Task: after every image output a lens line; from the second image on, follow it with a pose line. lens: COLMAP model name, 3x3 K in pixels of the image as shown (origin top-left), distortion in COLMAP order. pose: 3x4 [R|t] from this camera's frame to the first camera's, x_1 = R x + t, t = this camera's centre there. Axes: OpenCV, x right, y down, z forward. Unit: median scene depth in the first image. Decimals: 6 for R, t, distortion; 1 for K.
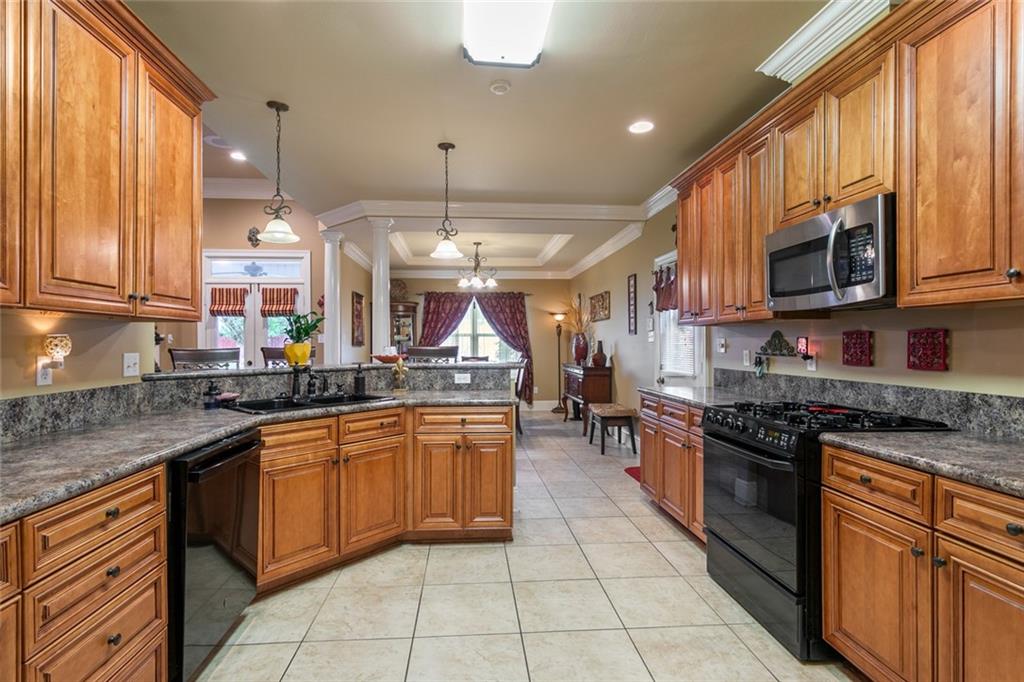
lens RADIAL K [[499.9, 0, 511.2], [0, 499.9, 339.7], [0, 0, 1]] dist [0.000594, 0.002405]
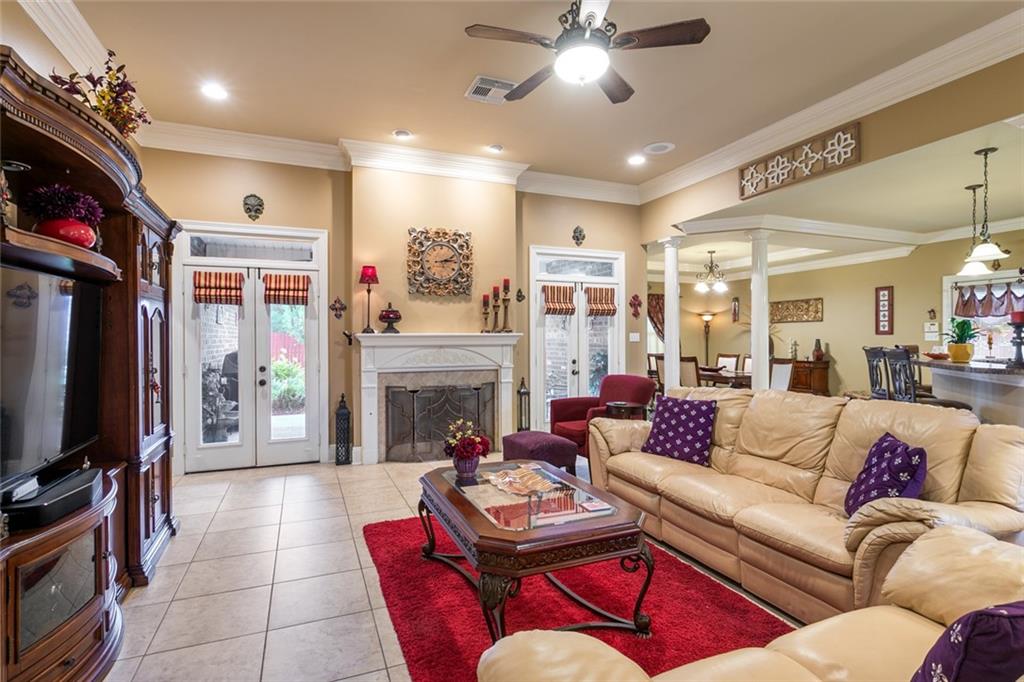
lens RADIAL K [[499.9, 0, 516.7], [0, 499.9, 337.9], [0, 0, 1]] dist [0.000594, 0.002405]
pose [[0.952441, 0.007478, 0.304633, -0.694364], [-0.010380, 0.999915, 0.007908, -0.002324], [-0.304548, -0.010694, 0.952437, 0.035585]]
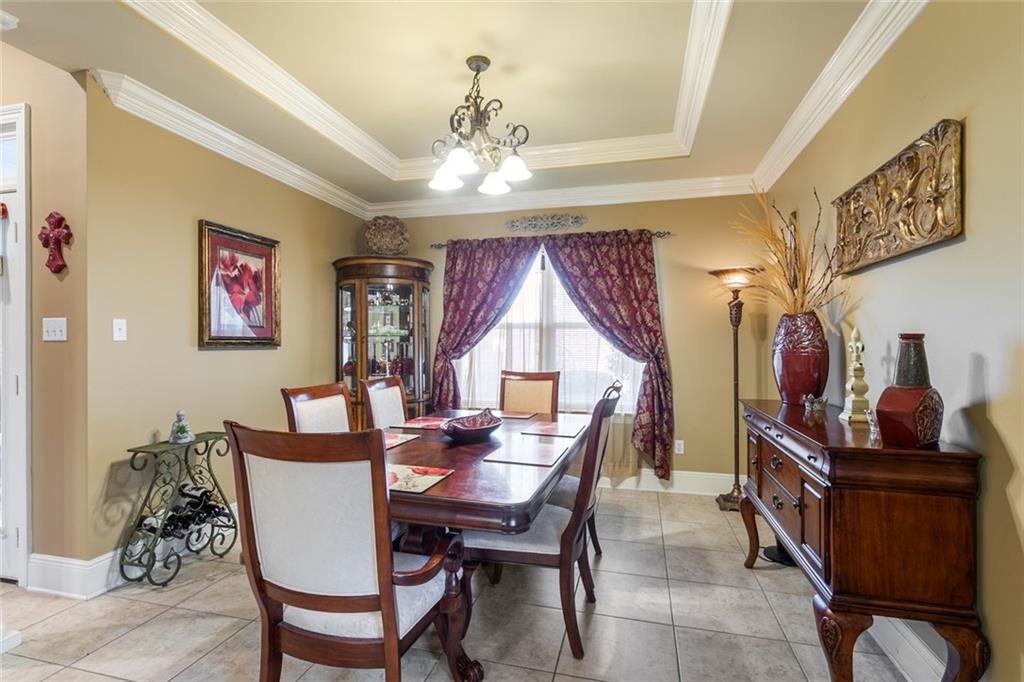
lens RADIAL K [[499.9, 0, 508.5], [0, 499.9, 345.9], [0, 0, 1]] dist [0.000594, 0.002405]
pose [[0.938153, 0.005871, -0.346172, 0.062183], [-0.000333, 0.999871, 0.016057, 0.002916], [0.346222, -0.014948, 0.938034, 0.542917]]
